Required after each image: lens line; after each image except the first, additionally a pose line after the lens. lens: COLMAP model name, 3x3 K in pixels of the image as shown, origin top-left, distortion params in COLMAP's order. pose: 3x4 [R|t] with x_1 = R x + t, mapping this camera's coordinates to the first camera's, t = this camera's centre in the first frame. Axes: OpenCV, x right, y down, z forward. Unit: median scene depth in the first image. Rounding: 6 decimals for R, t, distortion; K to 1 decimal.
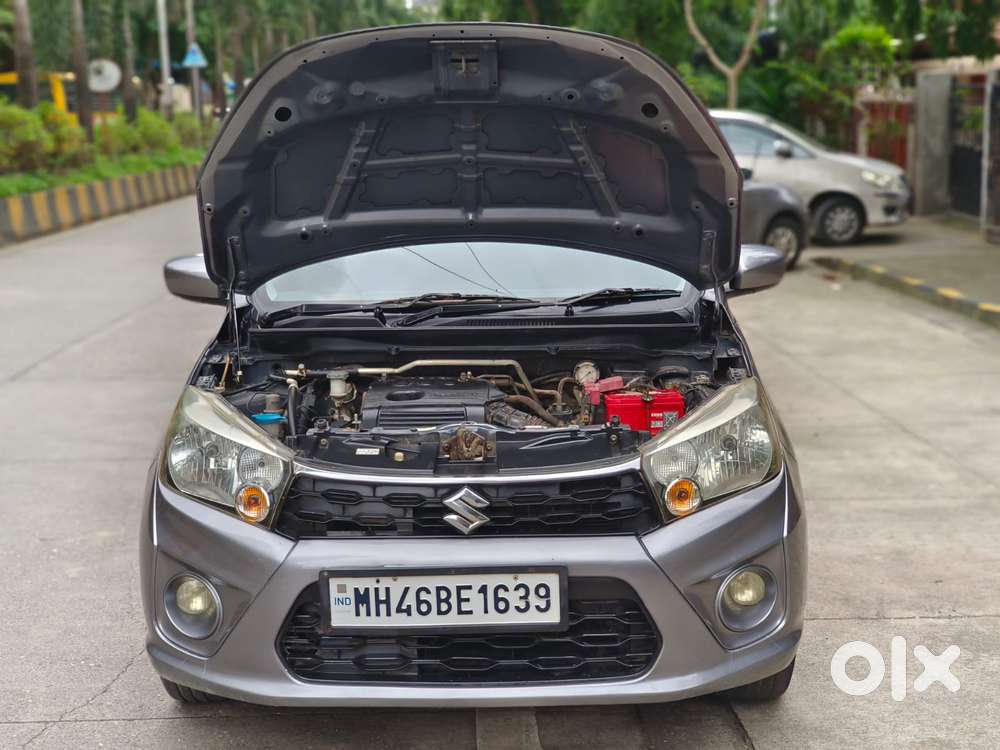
lens RADIAL K [[1423.0, 0, 500.0], [0, 1423.0, 375.0], [0, 0, 1]] dist [0.140277, 0.027269]
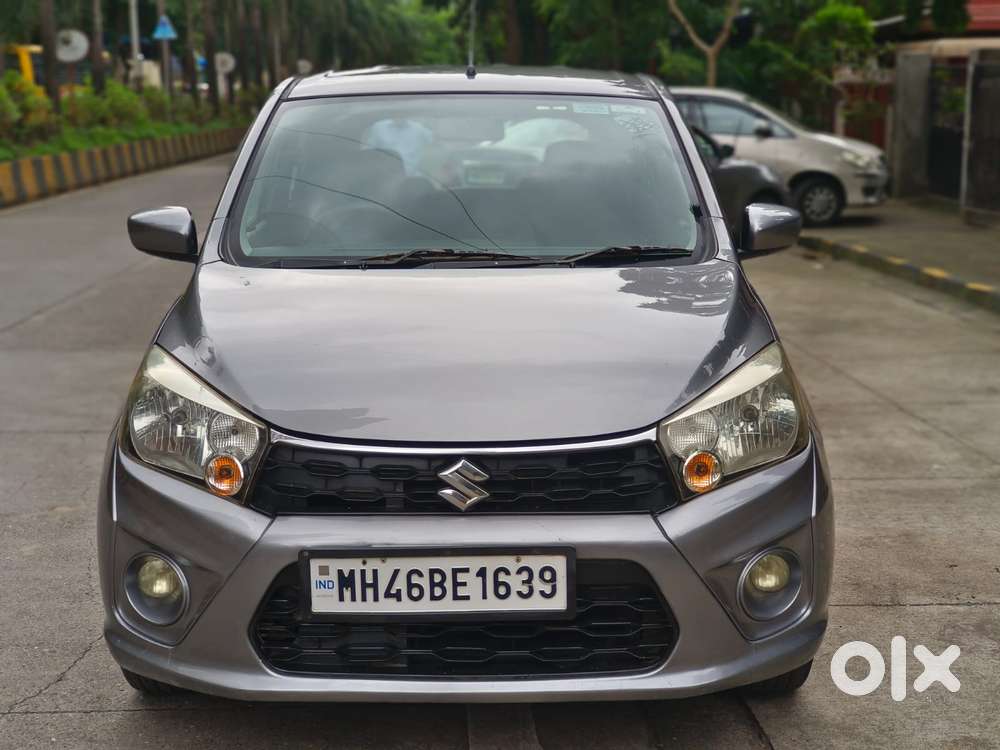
lens RADIAL K [[1423.0, 0, 500.0], [0, 1423.0, 375.0], [0, 0, 1]] dist [0.140277, 0.027269]
pose [[0.999737, 0.009587, 0.020814, -0.017260], [-0.009856, 0.999869, 0.012863, 0.012299], [-0.020688, -0.013065, 0.999701, 0.088910]]
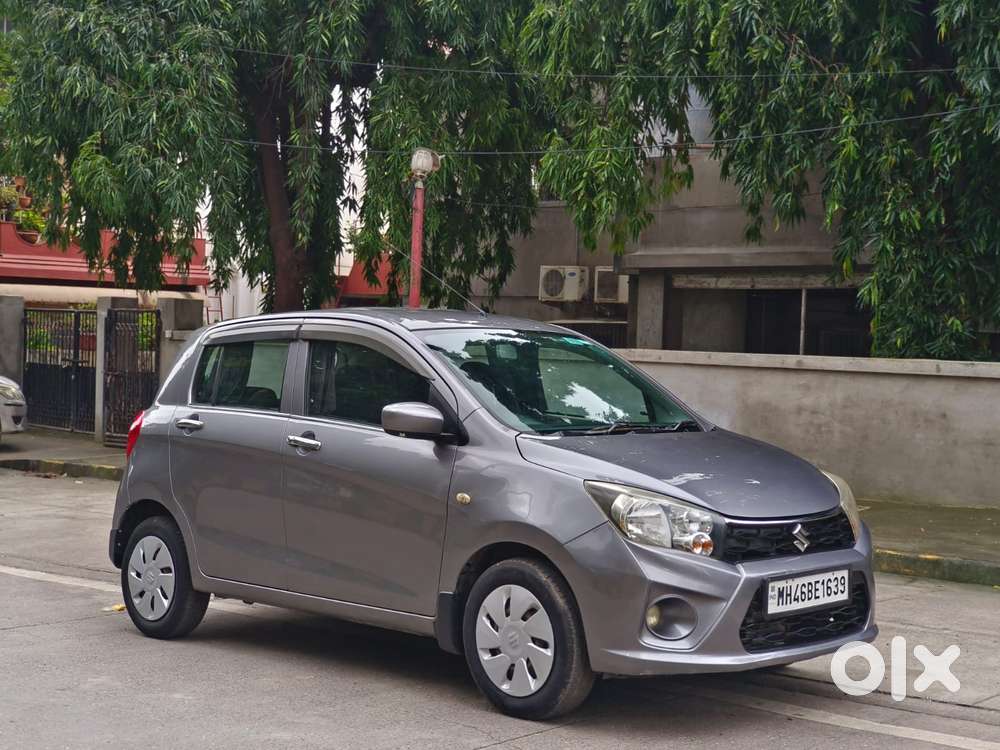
lens RADIAL K [[1424.4, 0, 500.0], [0, 1424.4, 375.0], [0, 0, 1]] dist [0.159089, -0.085326]
pose [[0.695968, 0.025509, 0.717619, -1.288127], [0.087925, 0.988821, -0.120422, 0.067560], [-0.712669, 0.146907, 0.685945, 0.057693]]
